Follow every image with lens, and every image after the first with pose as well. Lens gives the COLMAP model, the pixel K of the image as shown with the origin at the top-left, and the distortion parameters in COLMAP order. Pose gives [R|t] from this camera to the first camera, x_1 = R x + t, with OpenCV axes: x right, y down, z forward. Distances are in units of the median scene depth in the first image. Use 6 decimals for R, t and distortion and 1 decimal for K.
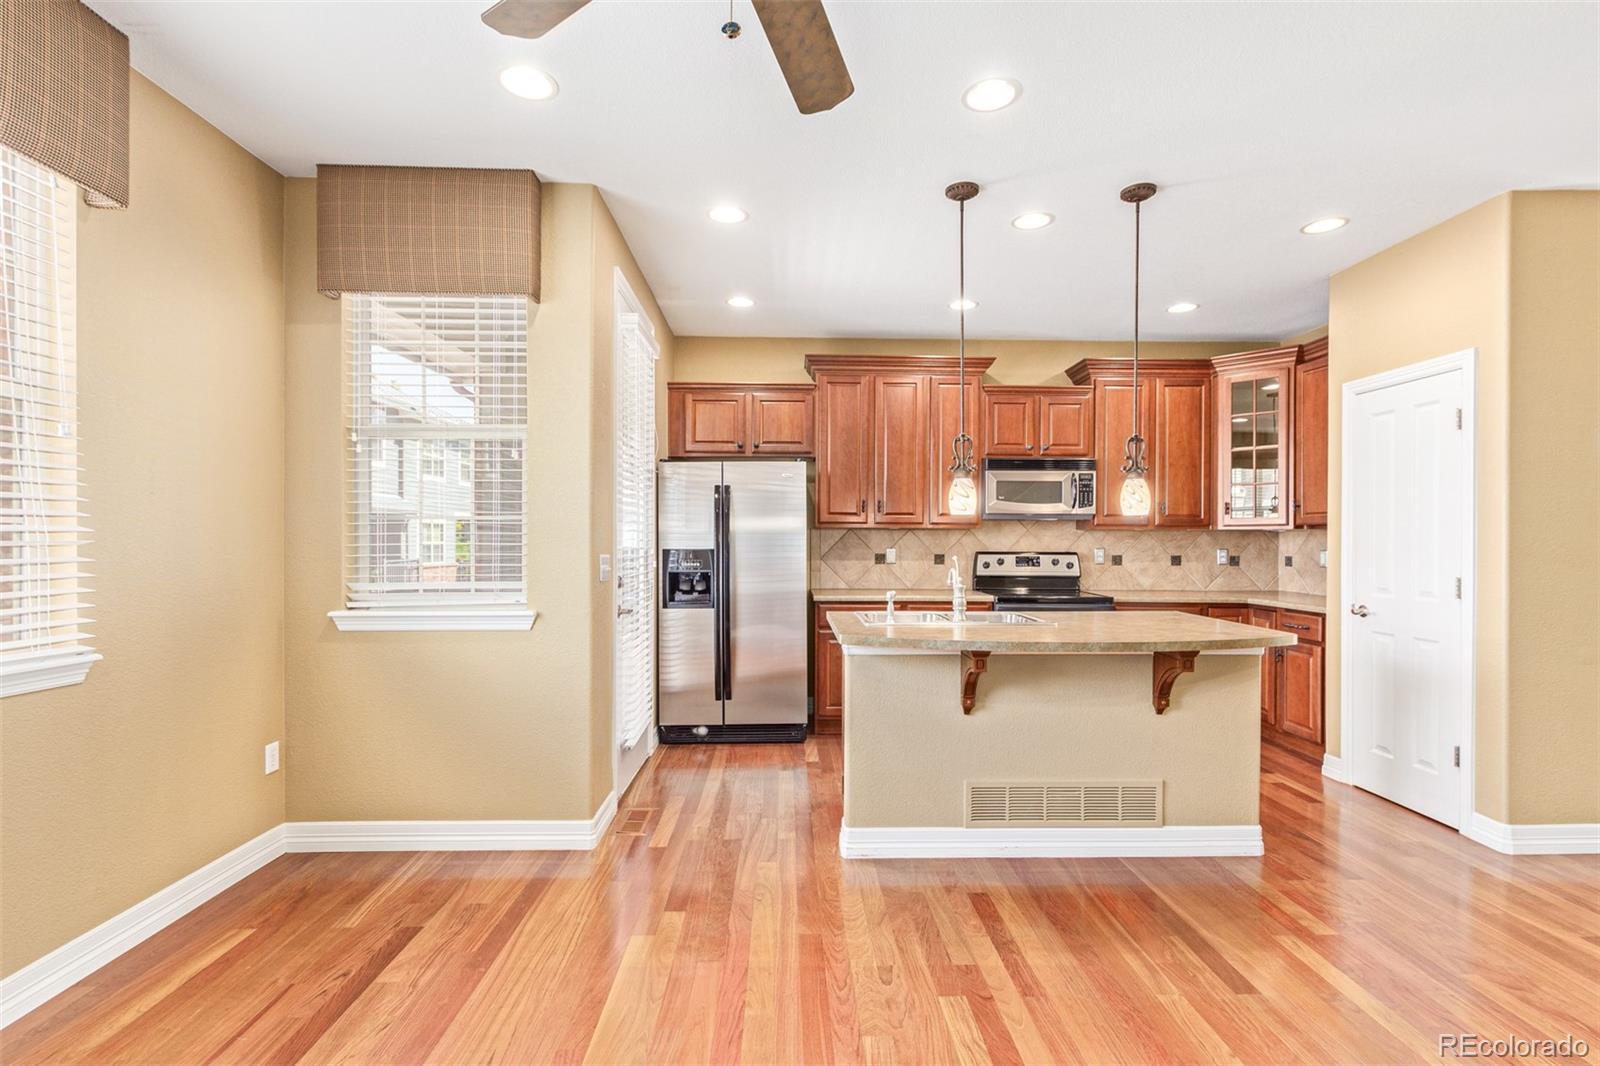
lens RADIAL K [[732.0, 0, 803.9], [0, 732.0, 541.7], [0, 0, 1]] dist [-0.000726, -0.003000]
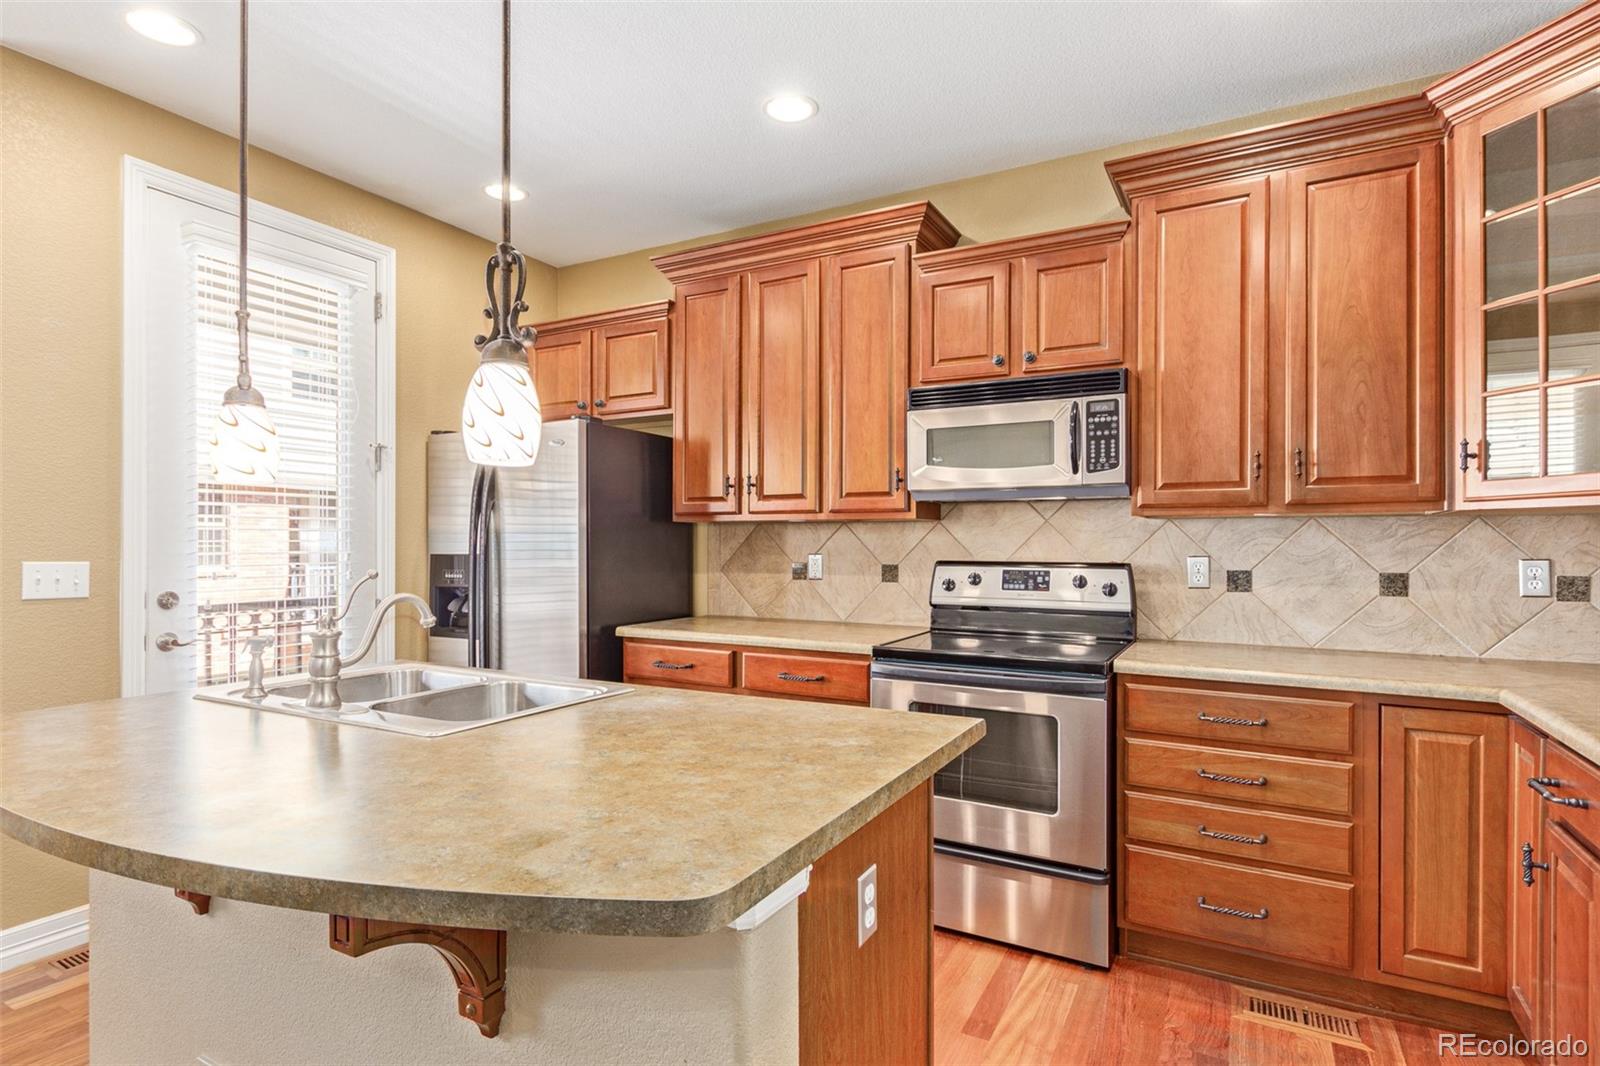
lens RADIAL K [[820.8, 0, 798.5], [0, 820.8, 535.3], [0, 0, 1]] dist [-0.001032, -0.001105]
pose [[0.864630, -0.008073, -0.502345, 0.459233], [0.004033, 0.999950, -0.009129, -0.000428], [0.502394, 0.005867, 0.864619, 0.411508]]
